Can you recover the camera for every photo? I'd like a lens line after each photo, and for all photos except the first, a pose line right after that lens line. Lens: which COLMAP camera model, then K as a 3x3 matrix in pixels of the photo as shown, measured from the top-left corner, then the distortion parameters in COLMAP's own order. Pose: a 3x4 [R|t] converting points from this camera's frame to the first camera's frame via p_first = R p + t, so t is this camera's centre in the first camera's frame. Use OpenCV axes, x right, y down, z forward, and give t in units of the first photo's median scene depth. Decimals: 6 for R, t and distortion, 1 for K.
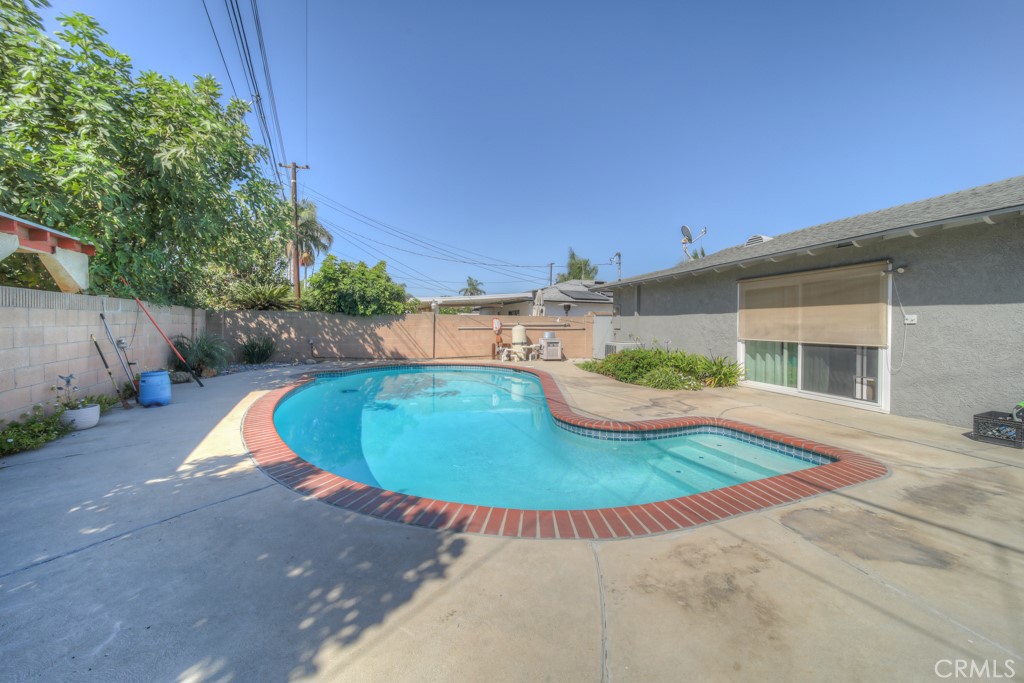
lens RADIAL K [[365.5, 0, 514.4], [0, 365.5, 323.6], [0, 0, 1]] dist [-0.000755, -0.000236]
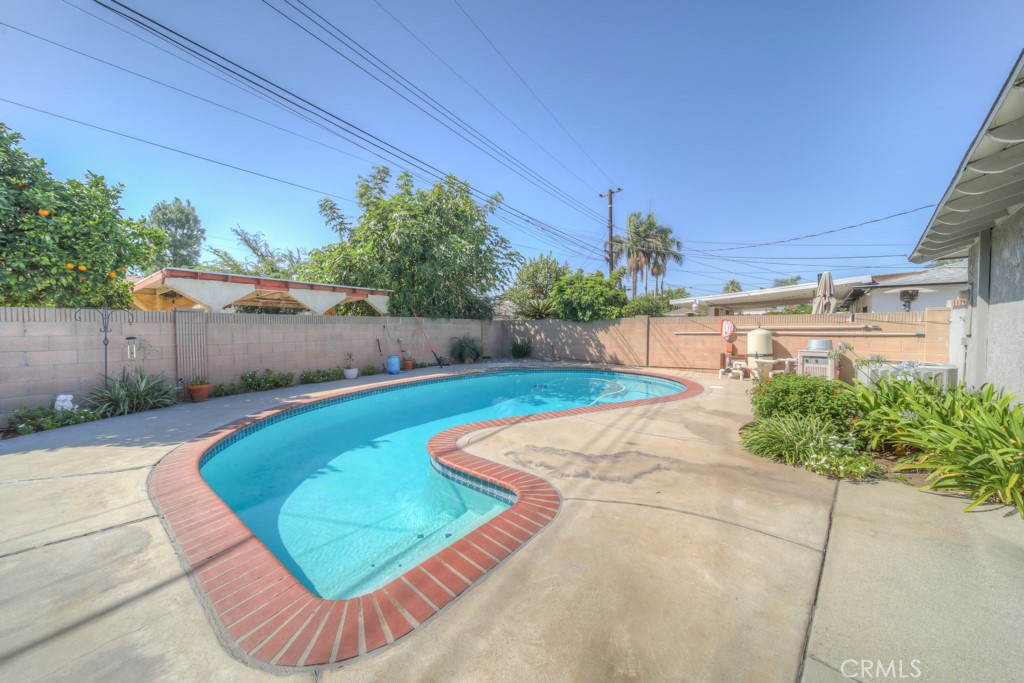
lens RADIAL K [[365.5, 0, 514.4], [0, 365.5, 323.6], [0, 0, 1]] dist [-0.000755, -0.000236]
pose [[0.488222, -0.019621, -0.872499, 0.420182], [0.009768, 0.999807, -0.017018, 0.001866], [0.872665, -0.000214, 0.488319, 0.273668]]
